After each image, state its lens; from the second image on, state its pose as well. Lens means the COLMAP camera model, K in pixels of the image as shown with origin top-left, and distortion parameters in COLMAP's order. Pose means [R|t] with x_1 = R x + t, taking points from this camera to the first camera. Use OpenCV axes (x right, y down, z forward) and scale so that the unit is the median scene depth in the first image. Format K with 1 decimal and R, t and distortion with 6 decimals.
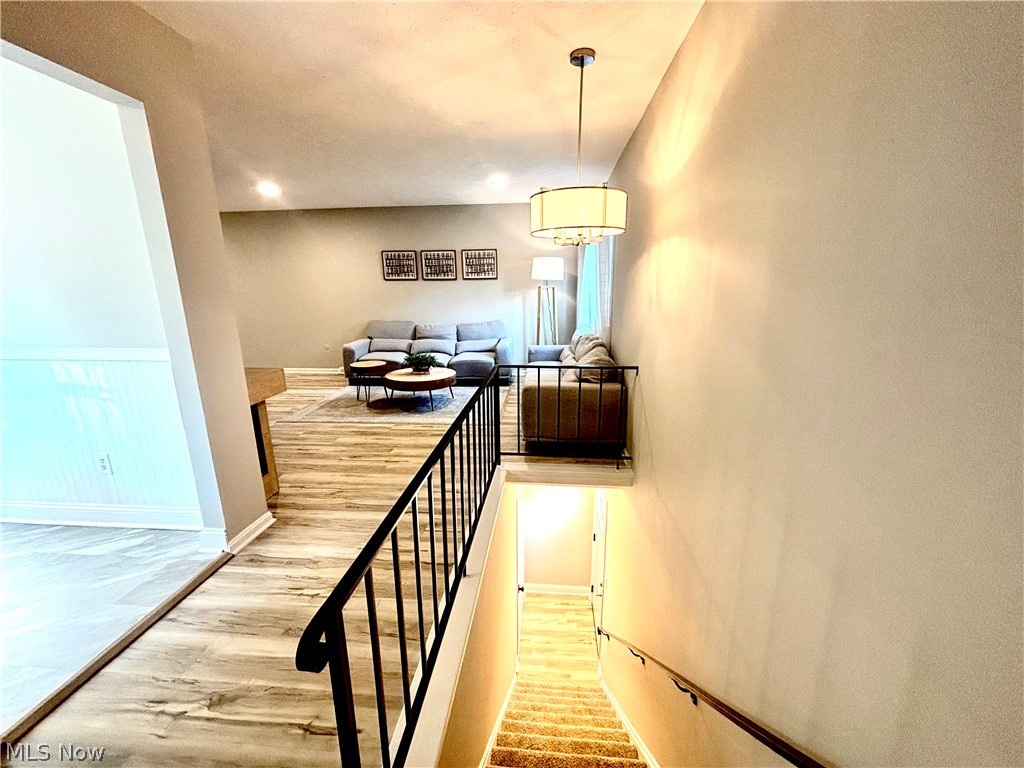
lens RADIAL K [[413.0, 0, 518.8], [0, 413.0, 385.0], [0, 0, 1]] dist [0.001739, -0.000167]
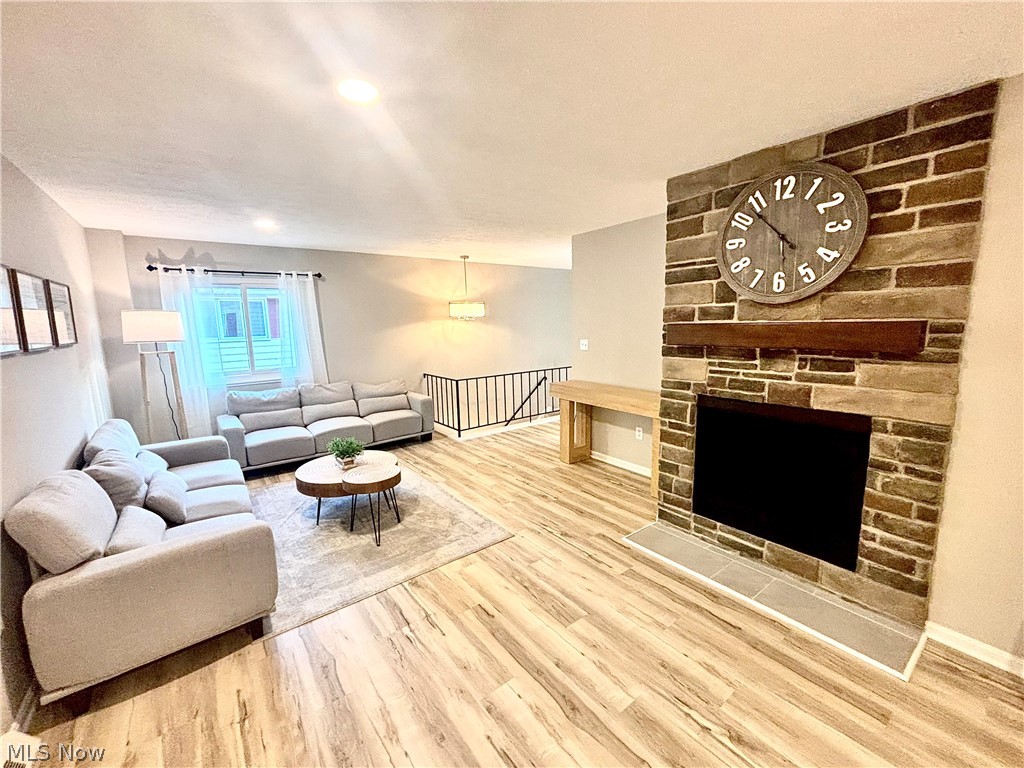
lens RADIAL K [[413.0, 0, 513.4], [0, 413.0, 381.5], [0, 0, 1]] dist [0.001739, -0.000167]
pose [[-0.664816, -0.086221, 0.742014, -0.765364], [0.204231, 0.934493, 0.291569, -0.253930], [-0.718546, 0.345382, -0.603657, 0.939678]]
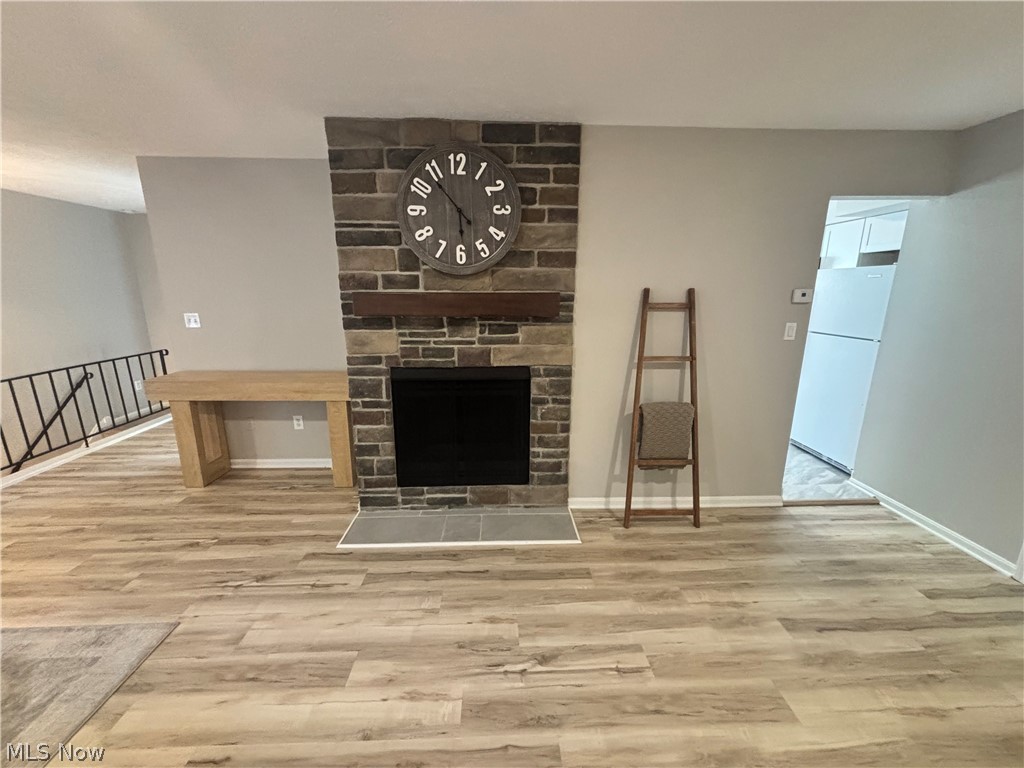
lens RADIAL K [[413.0, 0, 510.0], [0, 413.0, 382.7], [0, 0, 1]] dist [0.001739, -0.000167]
pose [[-0.993855, 0.031436, -0.106130, -0.639843], [-0.020178, 0.891300, 0.452966, -0.252015], [0.108833, 0.452324, -0.885188, 0.930376]]
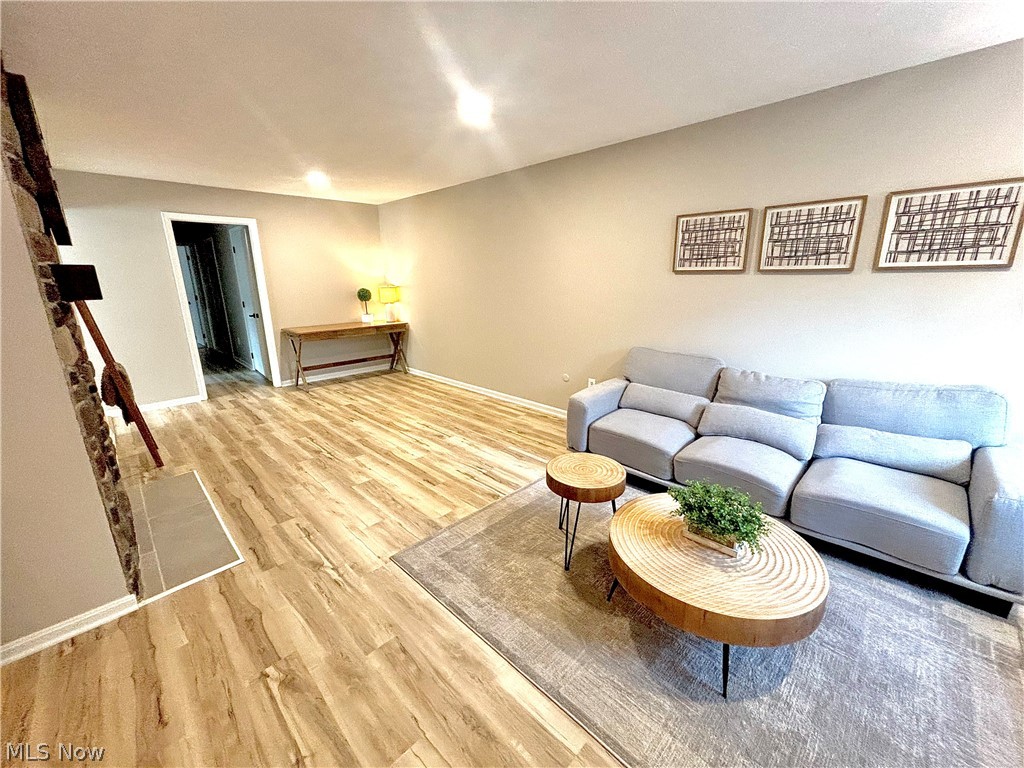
lens RADIAL K [[413.0, 0, 510.5], [0, 413.0, 380.5], [0, 0, 1]] dist [0.001739, -0.000167]
pose [[0.753157, 0.163044, -0.637316, -0.129229], [-0.150075, 0.985837, 0.074851, -0.131714], [0.640493, 0.039271, 0.766959, 0.487143]]
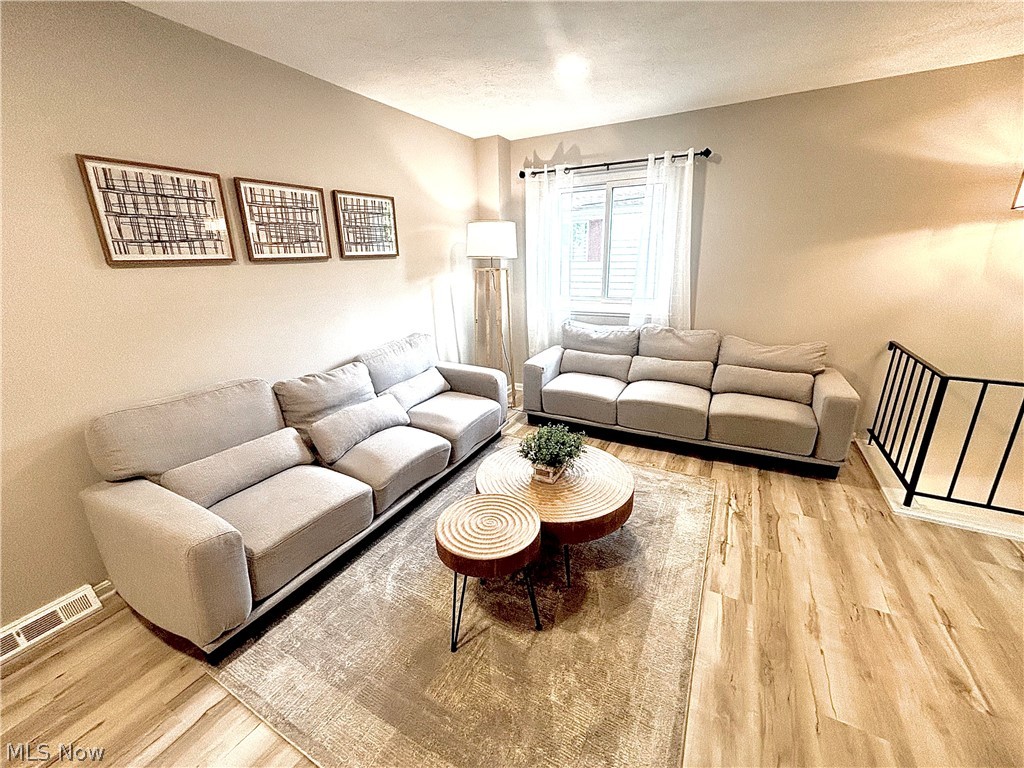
lens RADIAL K [[413.0, 0, 514.5], [0, 413.0, 379.7], [0, 0, 1]] dist [0.001739, -0.000167]
pose [[0.414827, -0.269431, 0.869095, -0.488879], [0.229712, 0.955225, 0.186488, -0.172909], [-0.880426, 0.122281, 0.458145, 0.654056]]
